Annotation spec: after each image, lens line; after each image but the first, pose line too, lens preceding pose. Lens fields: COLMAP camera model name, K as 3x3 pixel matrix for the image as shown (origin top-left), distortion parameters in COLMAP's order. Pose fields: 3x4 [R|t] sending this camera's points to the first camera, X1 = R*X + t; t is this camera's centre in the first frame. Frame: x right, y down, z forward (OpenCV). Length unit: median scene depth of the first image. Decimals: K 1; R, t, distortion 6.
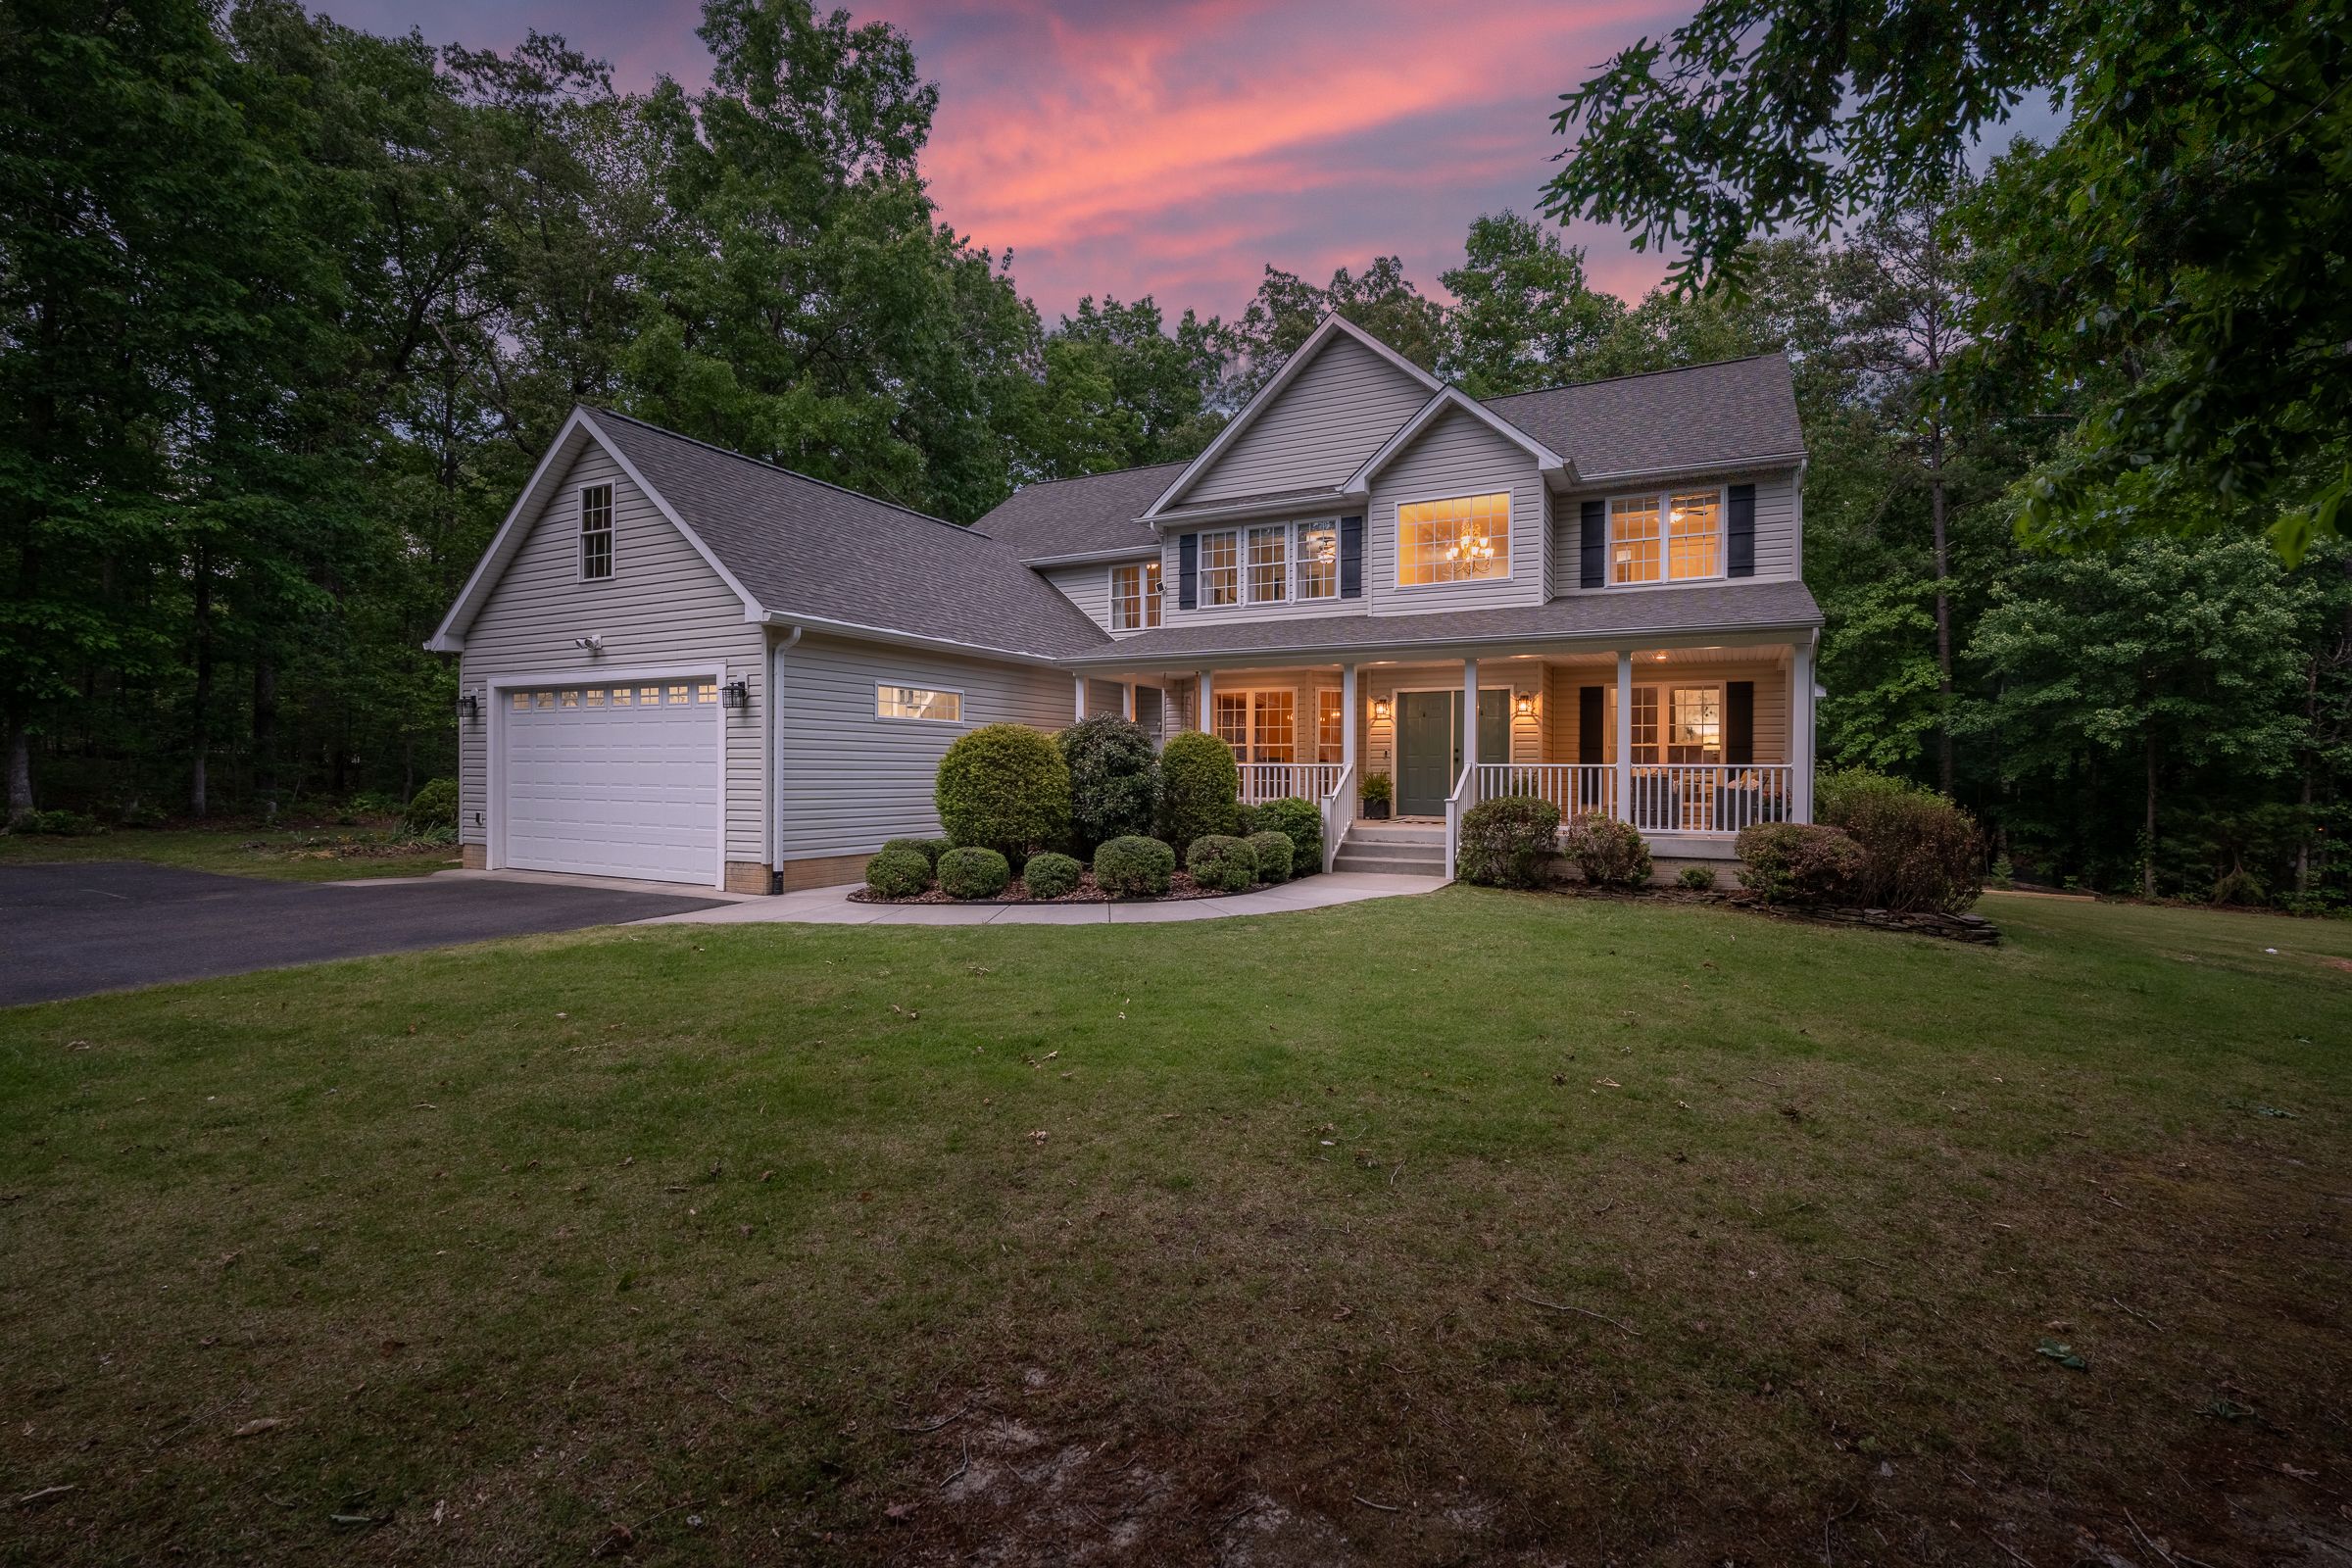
lens RADIAL K [[1034.1, 0, 1176.0], [0, 1034.1, 784.0], [0, 0, 1]] dist [-0.004109, 0.000167]
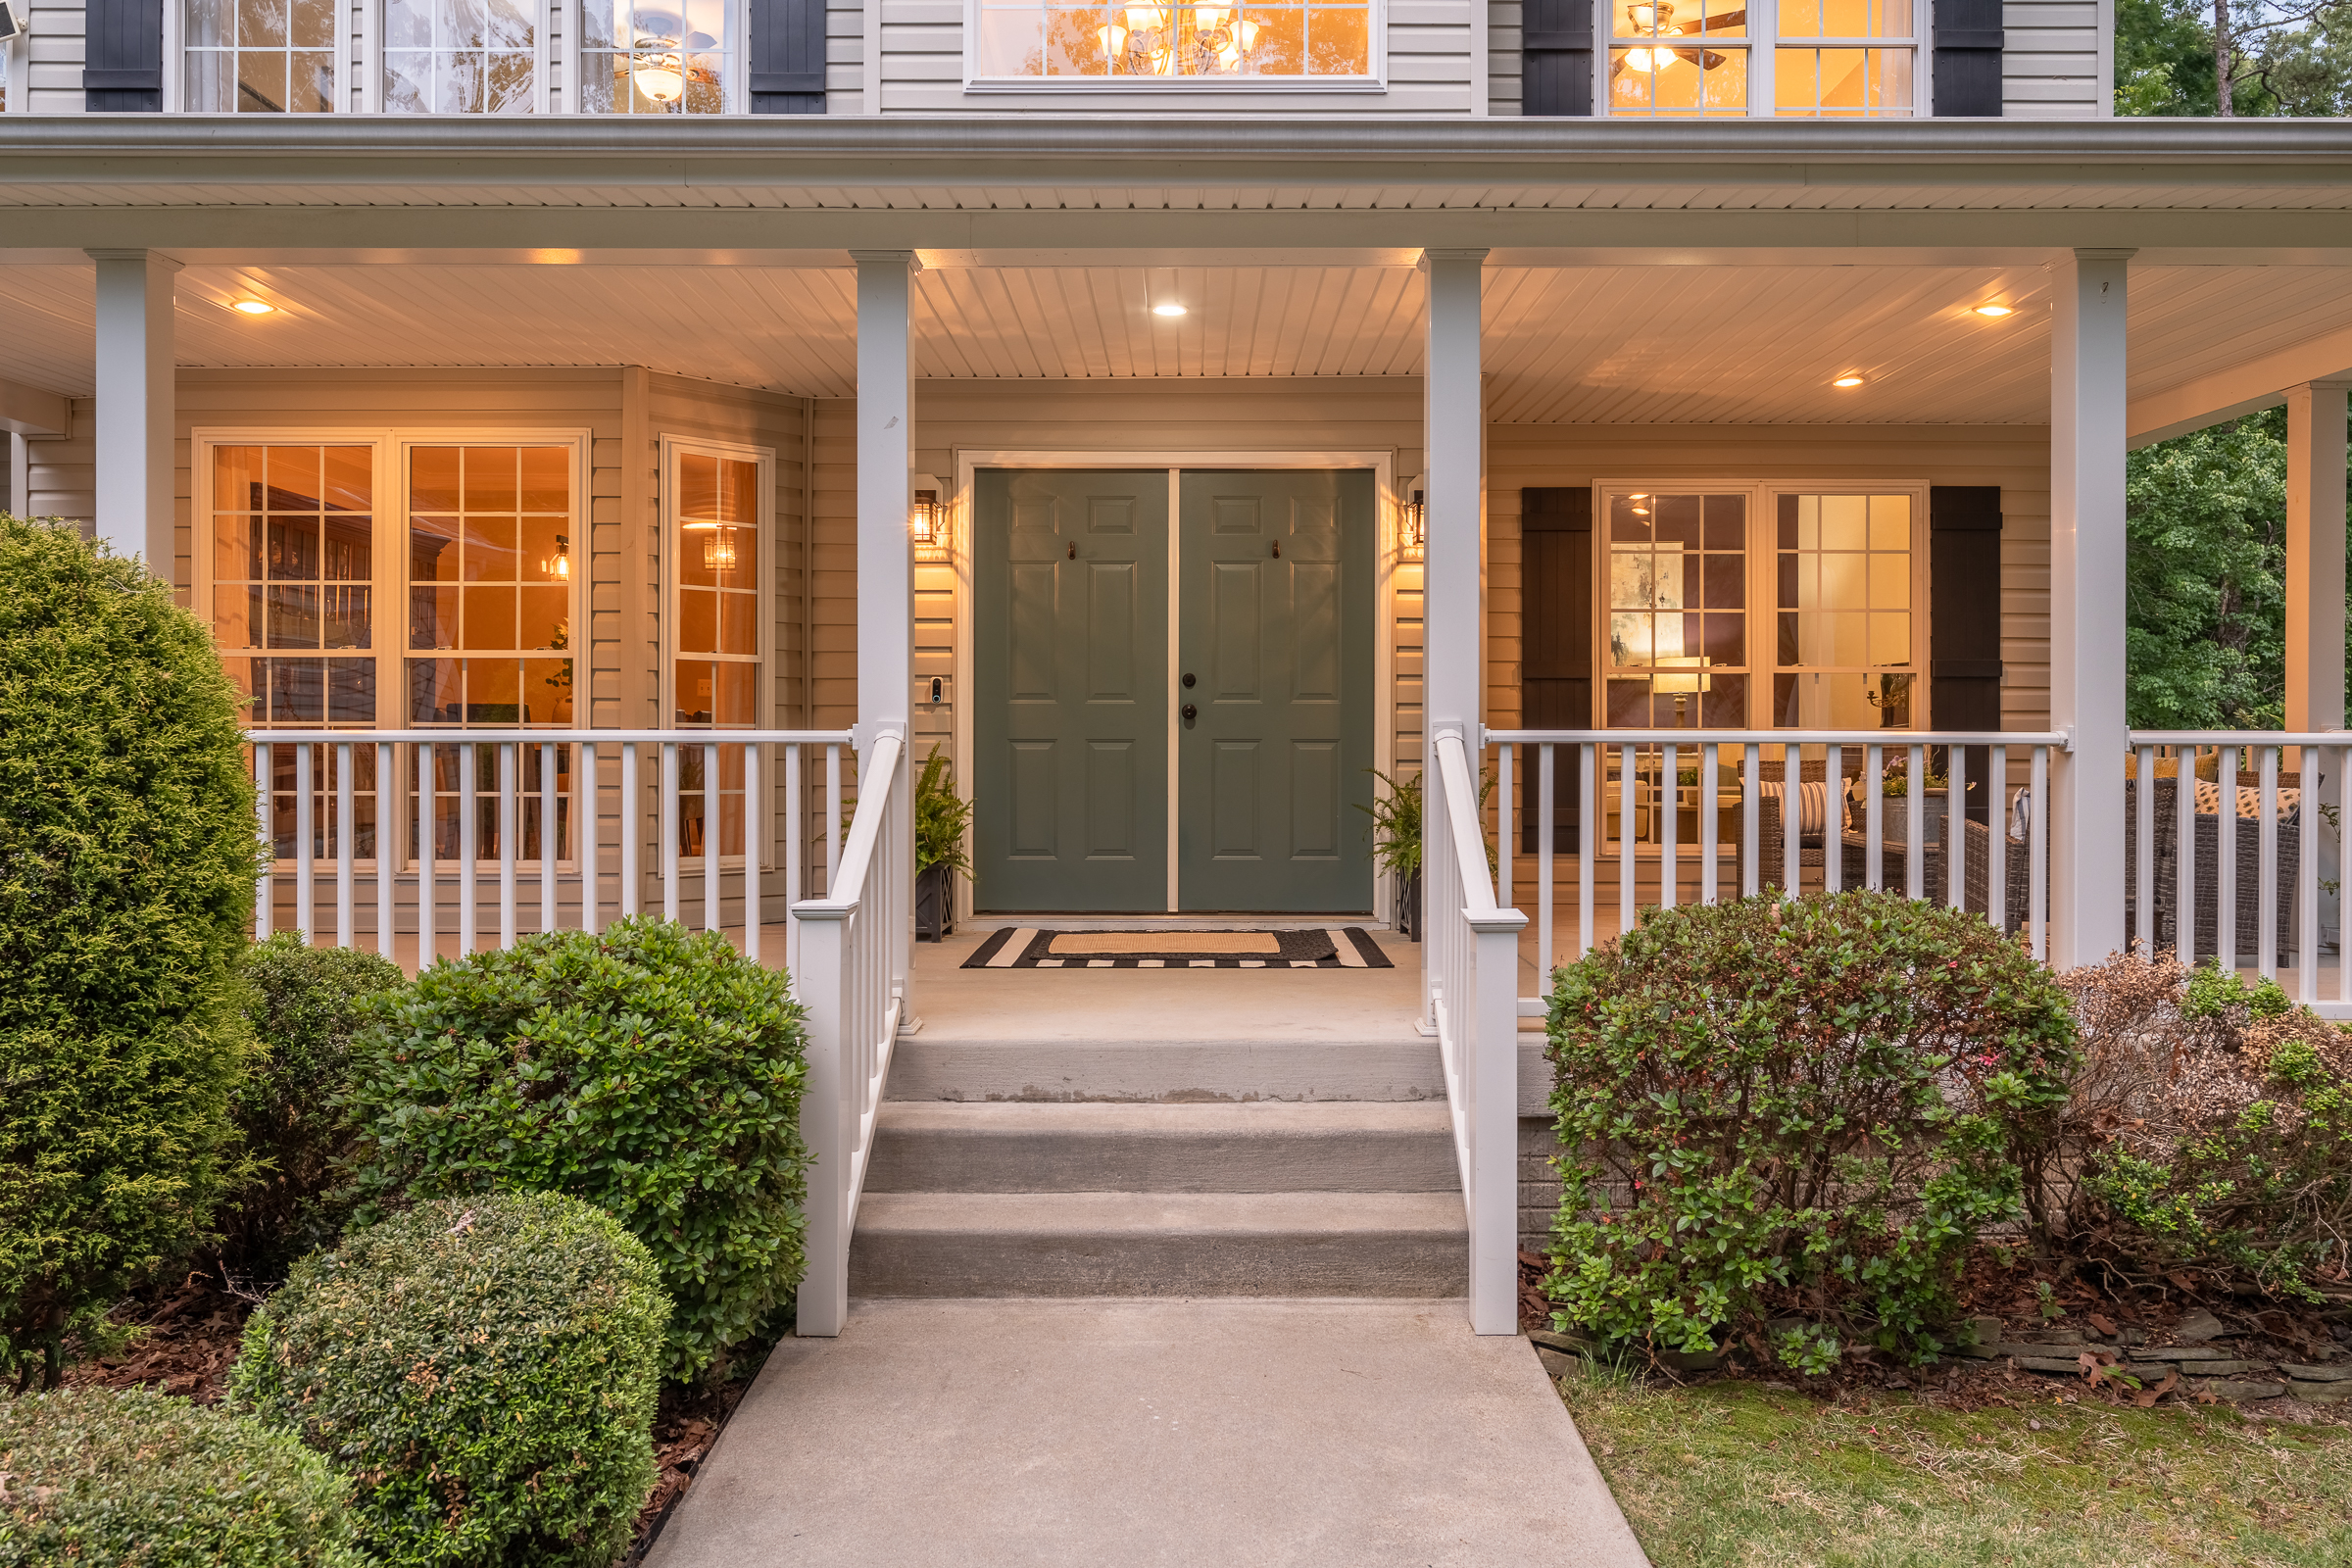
lens RADIAL K [[1726.0, 0, 1179.7], [0, 1726.0, 750.1], [0, 0, 1]] dist [-0.003504, -0.000484]
pose [[0.885523, -0.006970, 0.464543, 0.059805], [0.008554, 0.999963, -0.001303, -0.015368], [-0.464517, 0.005128, 0.885550, 0.691207]]
